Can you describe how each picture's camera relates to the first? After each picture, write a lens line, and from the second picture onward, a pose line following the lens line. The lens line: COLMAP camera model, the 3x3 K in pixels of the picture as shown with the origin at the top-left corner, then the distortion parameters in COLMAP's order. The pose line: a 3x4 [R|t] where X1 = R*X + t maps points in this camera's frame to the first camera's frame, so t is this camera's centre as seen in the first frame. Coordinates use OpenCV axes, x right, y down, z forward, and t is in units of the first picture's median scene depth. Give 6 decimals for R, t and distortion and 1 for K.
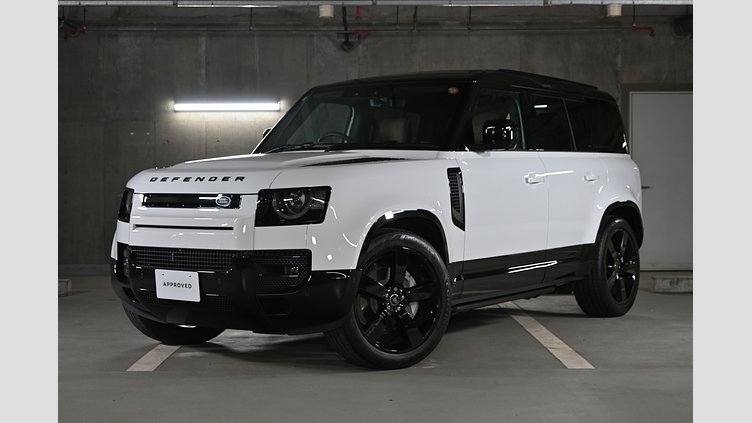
lens RADIAL K [[1398.4, 0, 358.0], [0, 1398.4, 212.3], [0, 0, 1]] dist [0.038298, 0.000000]
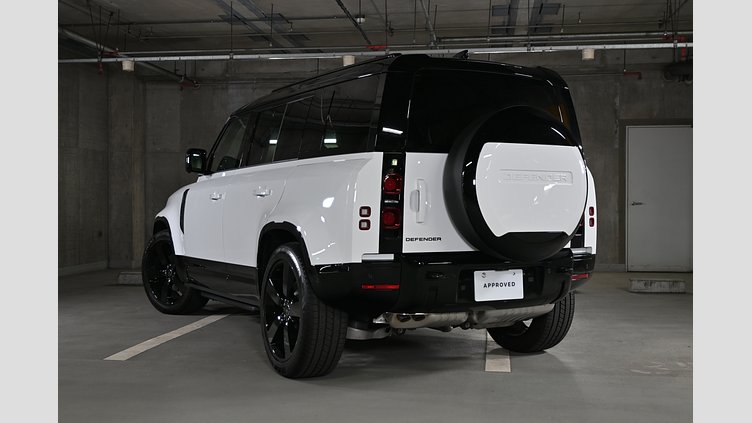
lens RADIAL K [[935.8, 0, 354.4], [0, 935.8, 212.0], [0, 0, 1]] dist [0.027574, 0.000000]
pose [[0.983573, 0.006024, -0.180408, 0.108412], [-0.007336, 0.999951, -0.006605, -0.003313], [0.180360, 0.007820, 0.983570, 0.146680]]
